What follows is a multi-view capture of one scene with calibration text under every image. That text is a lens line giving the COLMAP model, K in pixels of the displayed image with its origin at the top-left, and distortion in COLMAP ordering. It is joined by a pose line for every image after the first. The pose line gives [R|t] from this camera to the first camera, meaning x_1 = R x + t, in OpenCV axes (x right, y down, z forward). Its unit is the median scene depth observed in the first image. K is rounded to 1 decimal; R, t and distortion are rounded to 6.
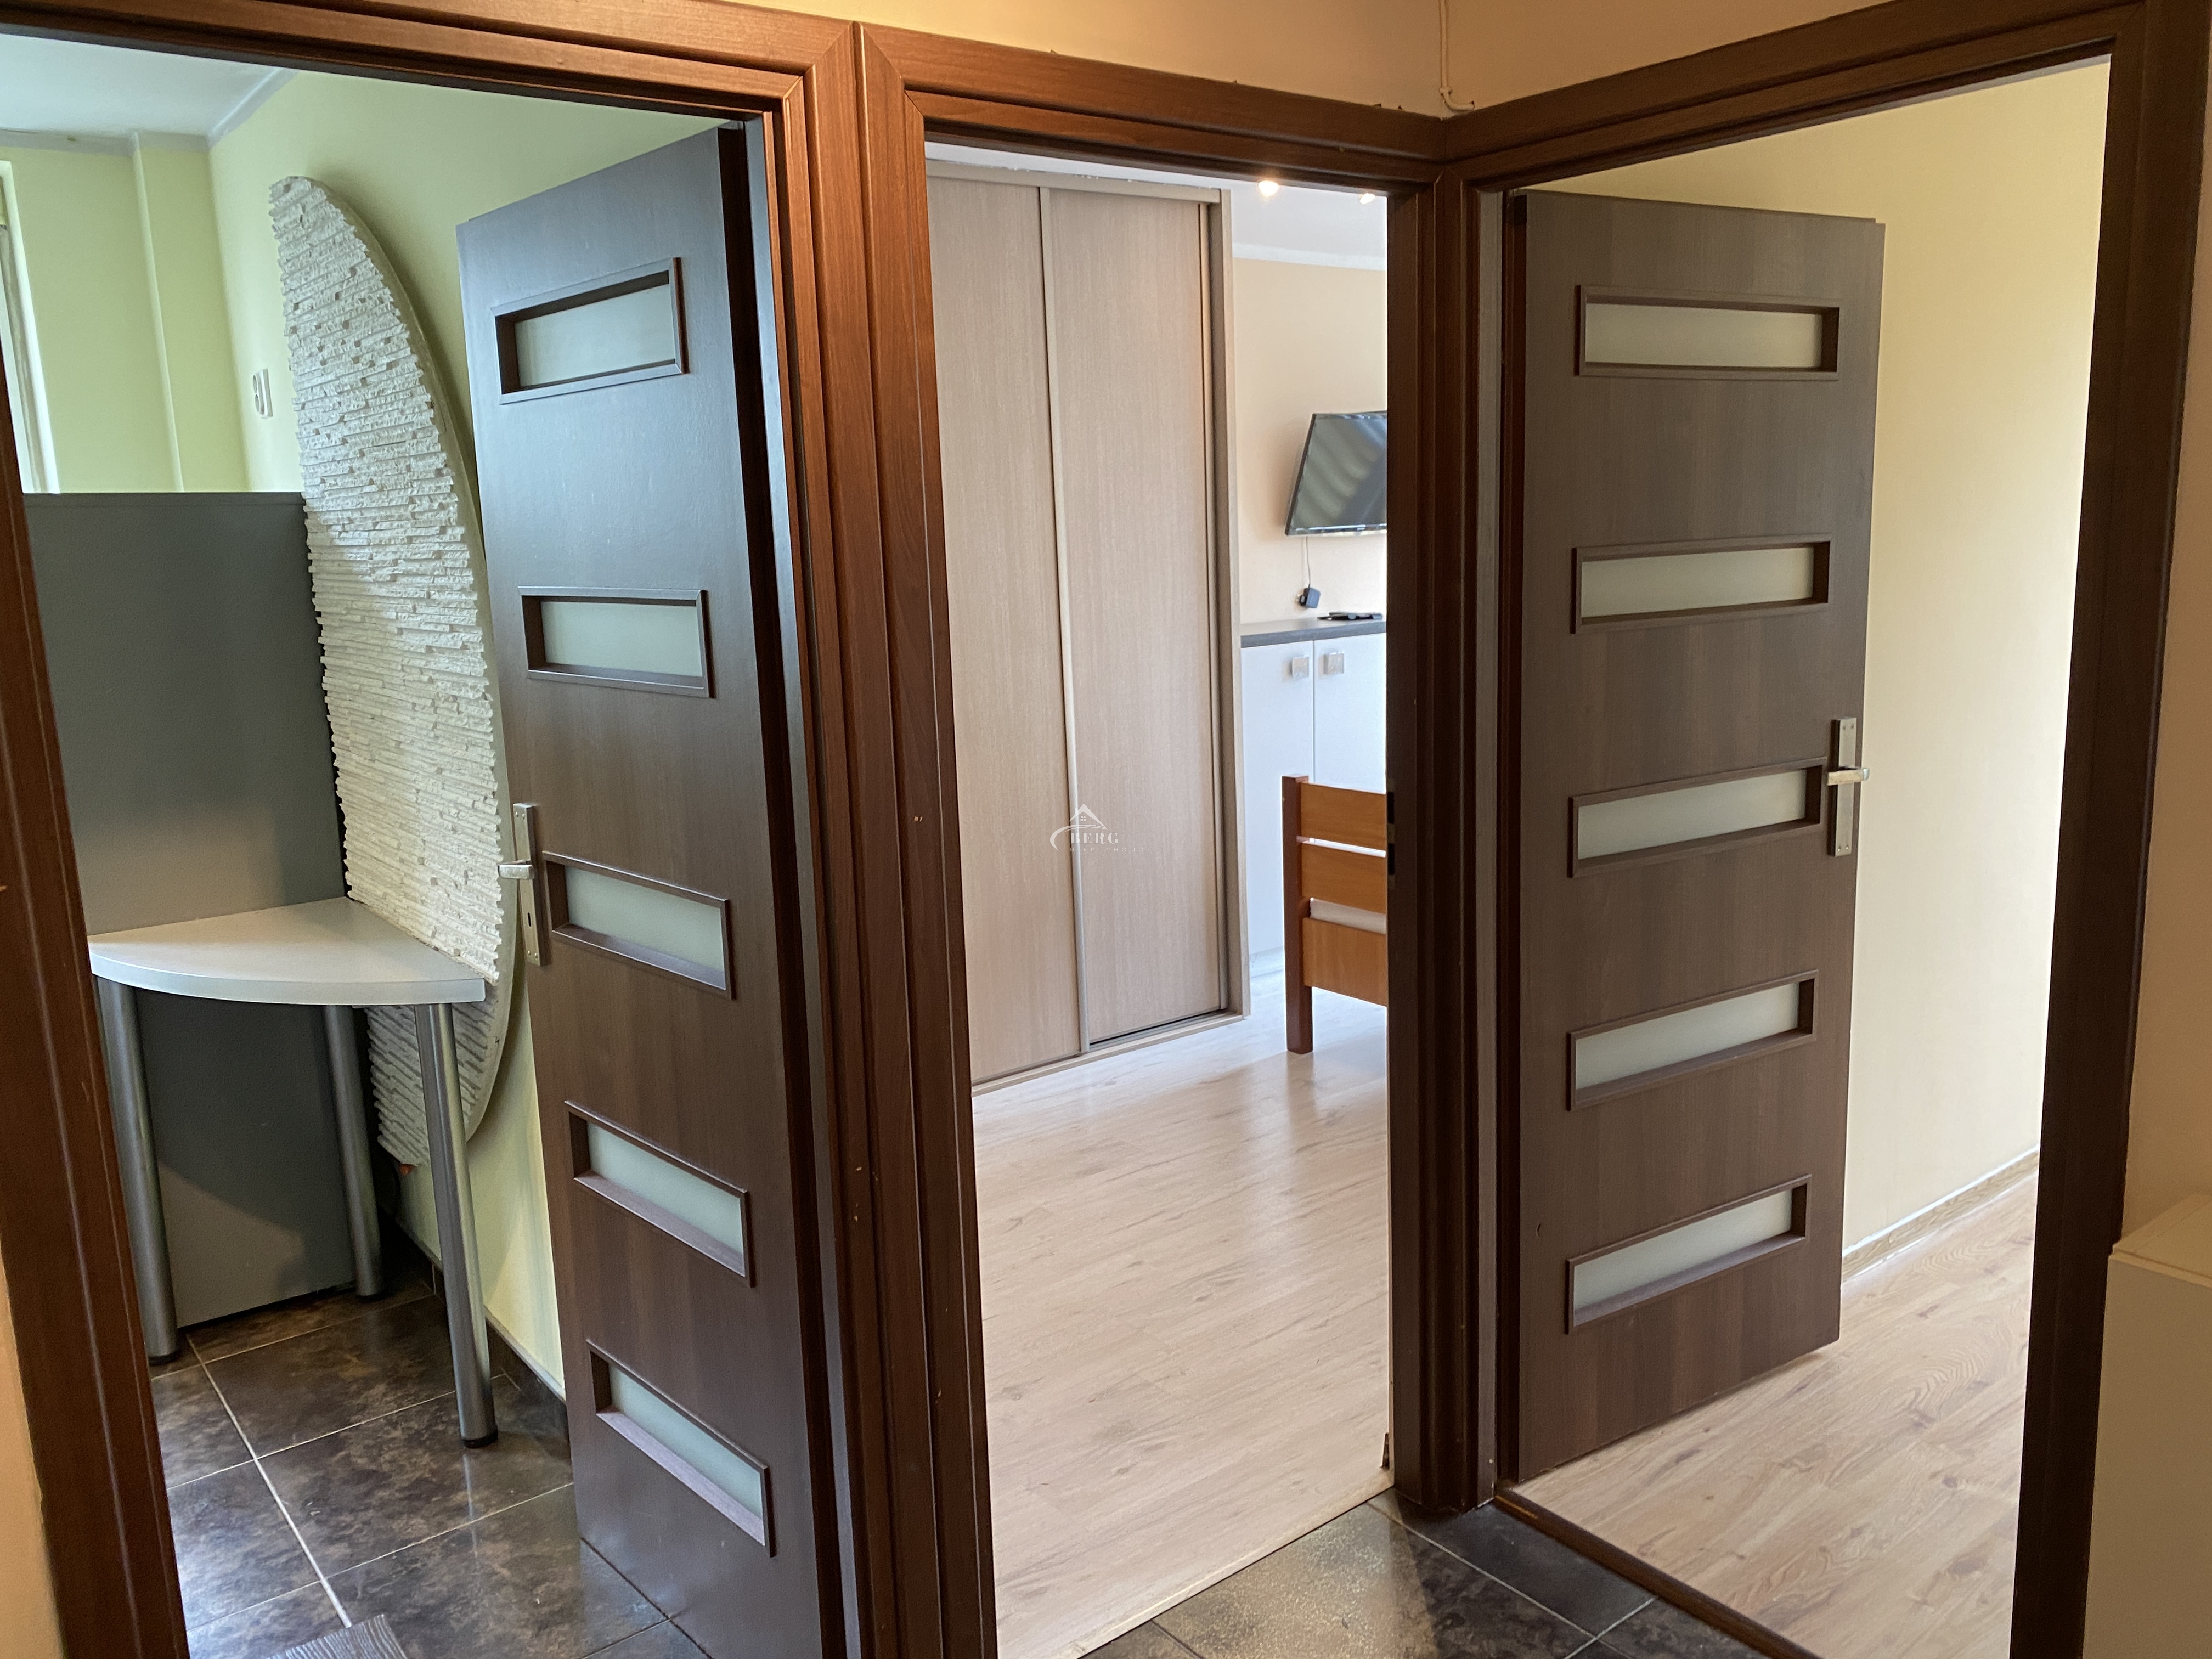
lens RADIAL K [[1702.3, 0, 1106.0], [0, 1702.3, 829.5], [0, 0, 1]] dist [0.003327, -0.002234]
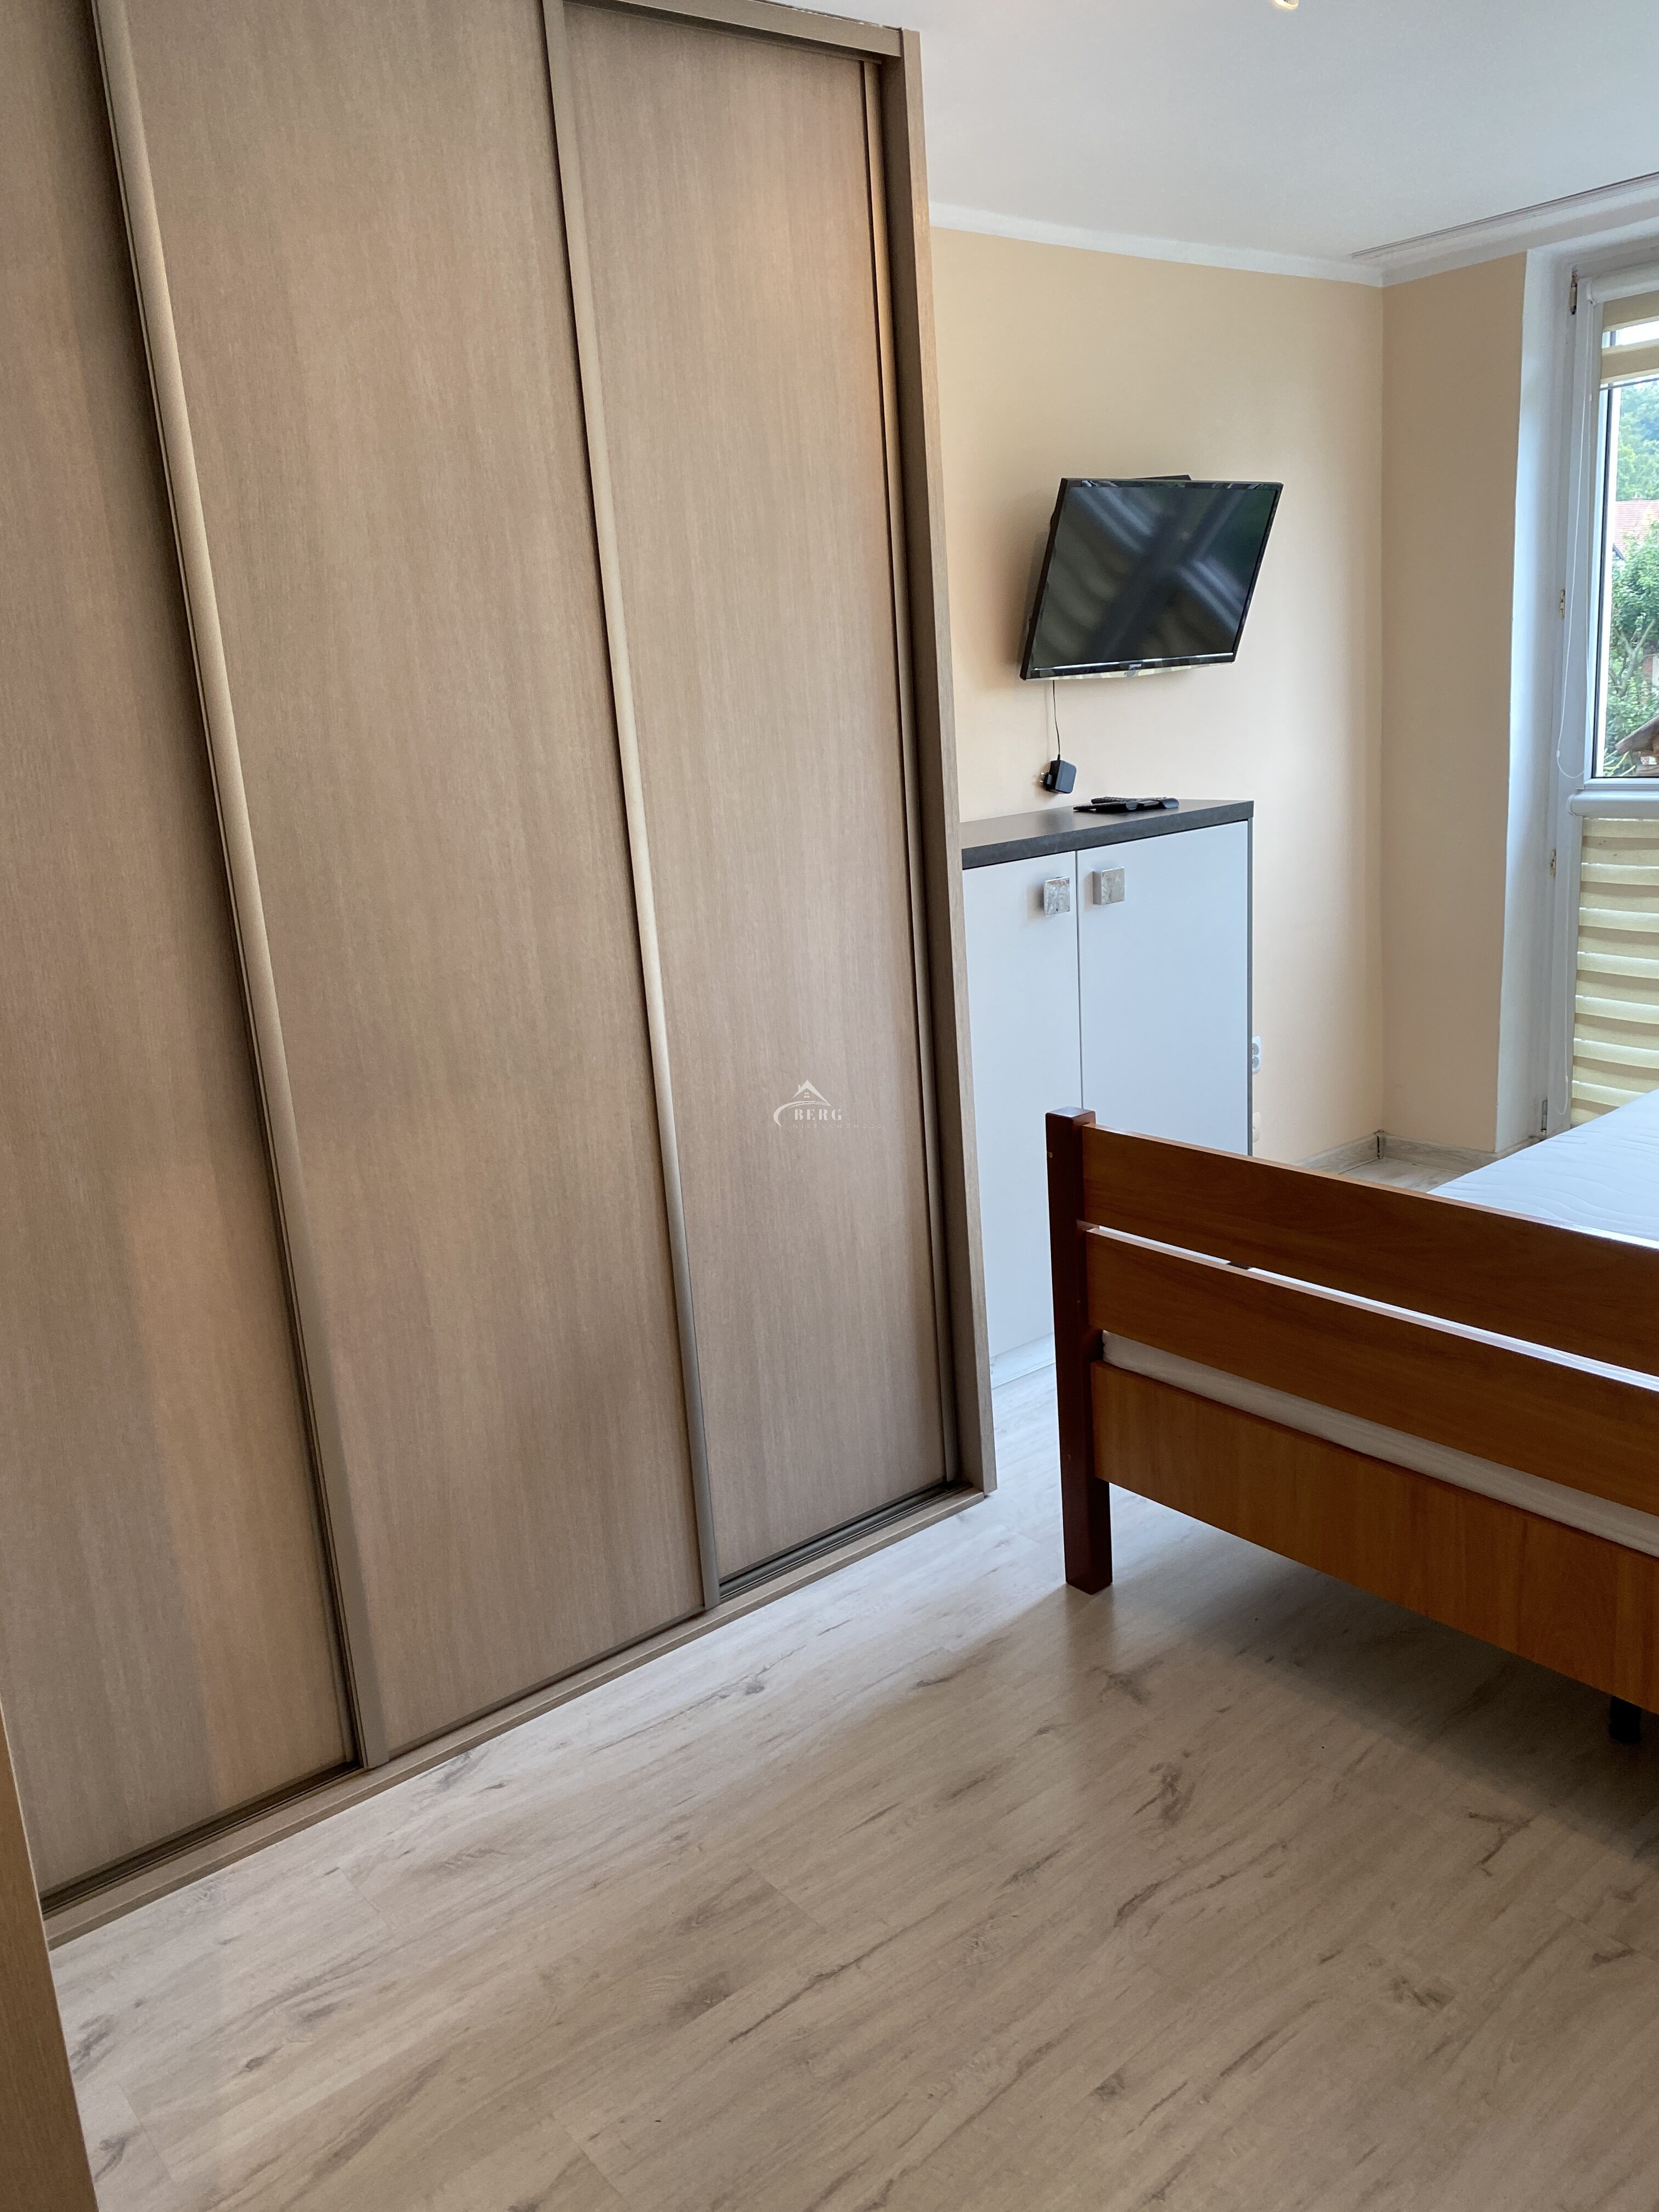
lens RADIAL K [[1702.3, 0, 835.9], [0, 1702.3, 1074.4], [0, 0, 1]] dist [0.003327, -0.002234]
pose [[0.999202, -0.035510, 0.018266, 0.024750], [0.034560, 0.998154, 0.049933, -0.072671], [-0.020005, -0.049262, 0.998586, 0.438509]]
